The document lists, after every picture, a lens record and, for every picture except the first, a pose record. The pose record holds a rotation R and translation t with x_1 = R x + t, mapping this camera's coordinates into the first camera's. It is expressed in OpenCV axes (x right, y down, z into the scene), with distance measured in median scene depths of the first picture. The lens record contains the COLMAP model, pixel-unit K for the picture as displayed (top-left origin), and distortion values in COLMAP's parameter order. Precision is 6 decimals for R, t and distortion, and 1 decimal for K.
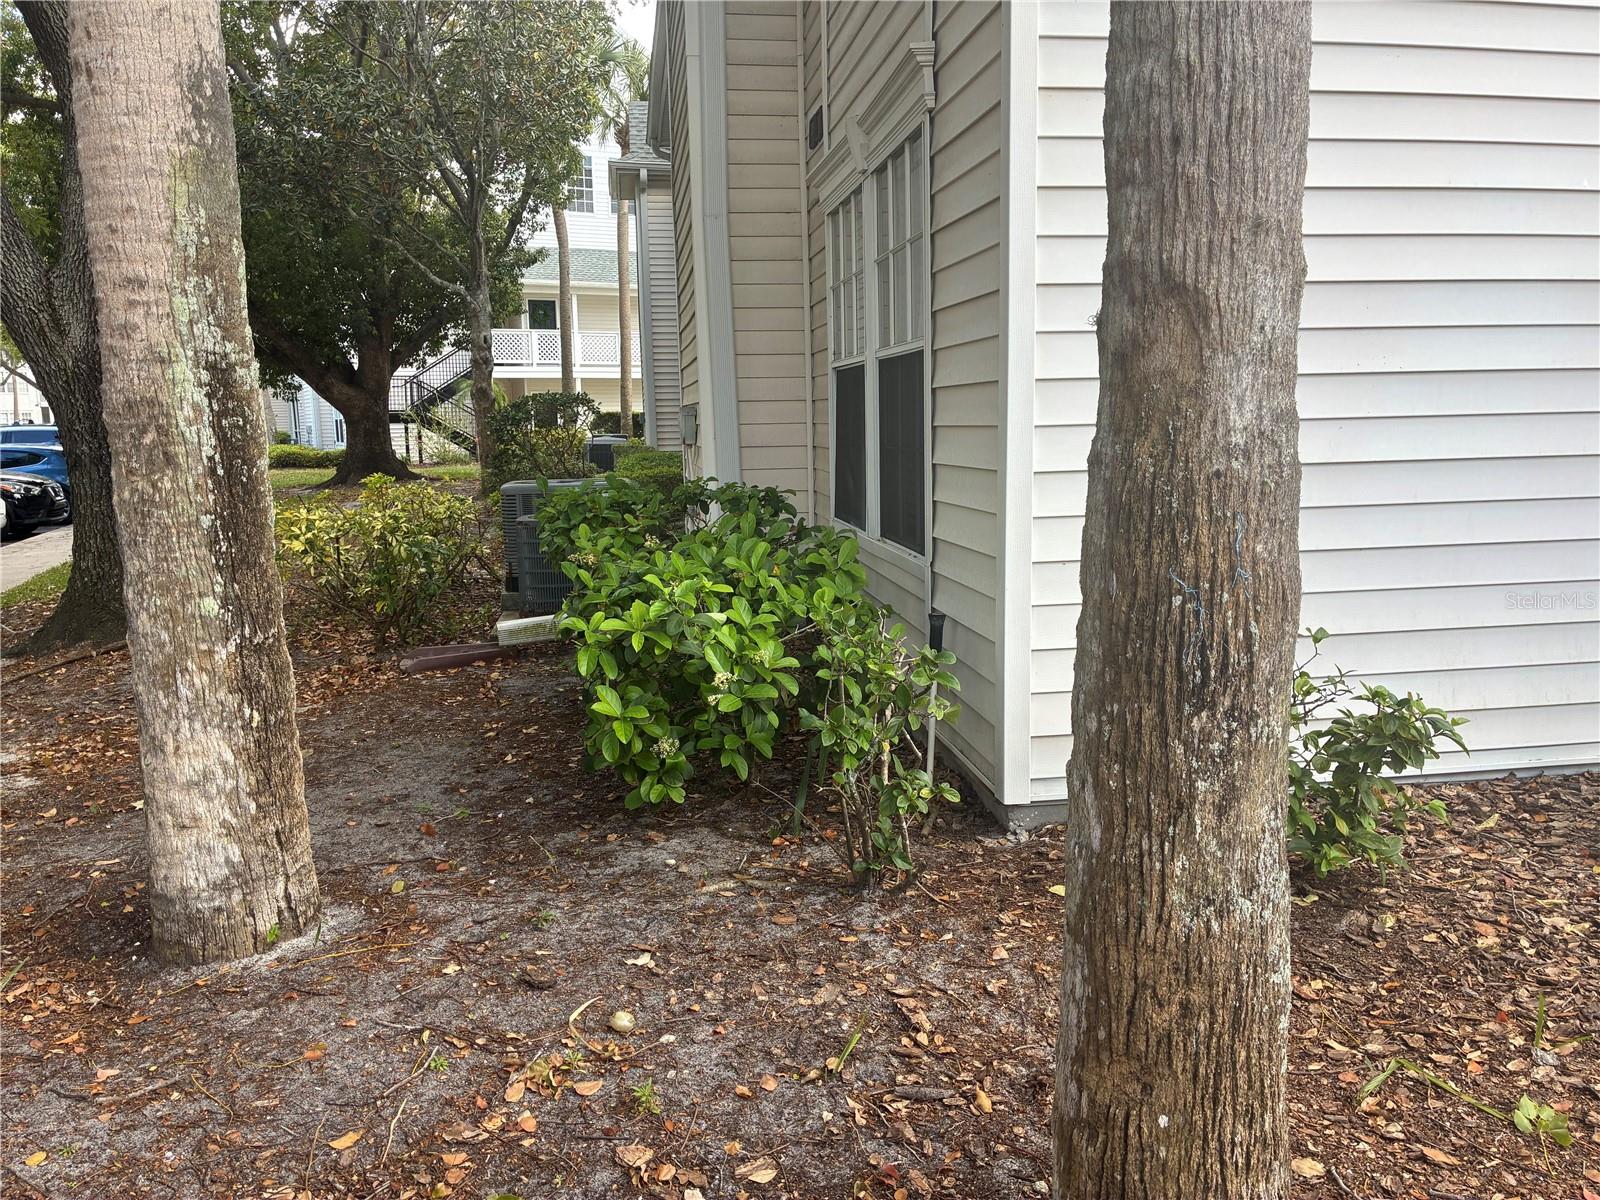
lens RADIAL K [[1210.5, 0, 788.9], [0, 1210.5, 601.5], [0, 0, 1]] dist [0.016201, -0.001531]
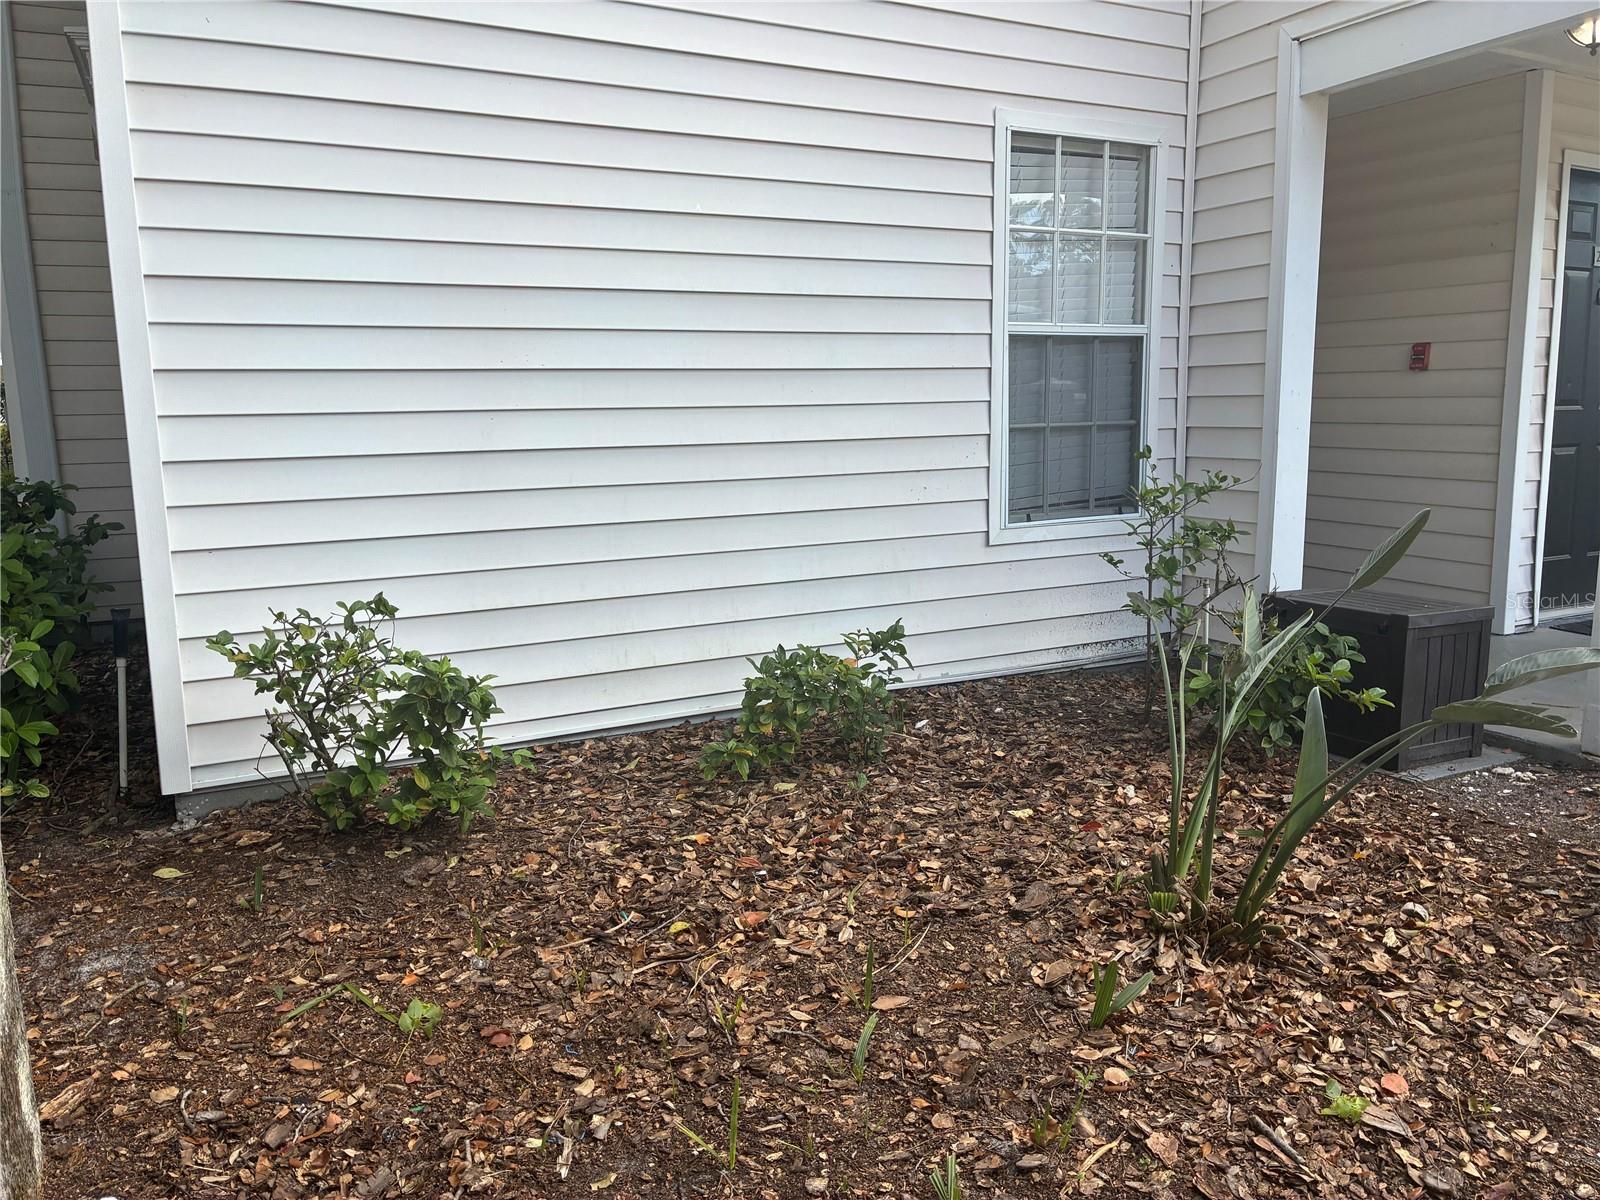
lens RADIAL K [[1210.5, 0, 802.3], [0, 1210.5, 594.8], [0, 0, 1]] dist [0.016201, -0.001531]
pose [[0.946942, -0.050703, 0.317380, 0.377718], [0.050846, 0.998676, 0.007840, 0.021211], [-0.317358, 0.008714, 0.948266, -0.129828]]
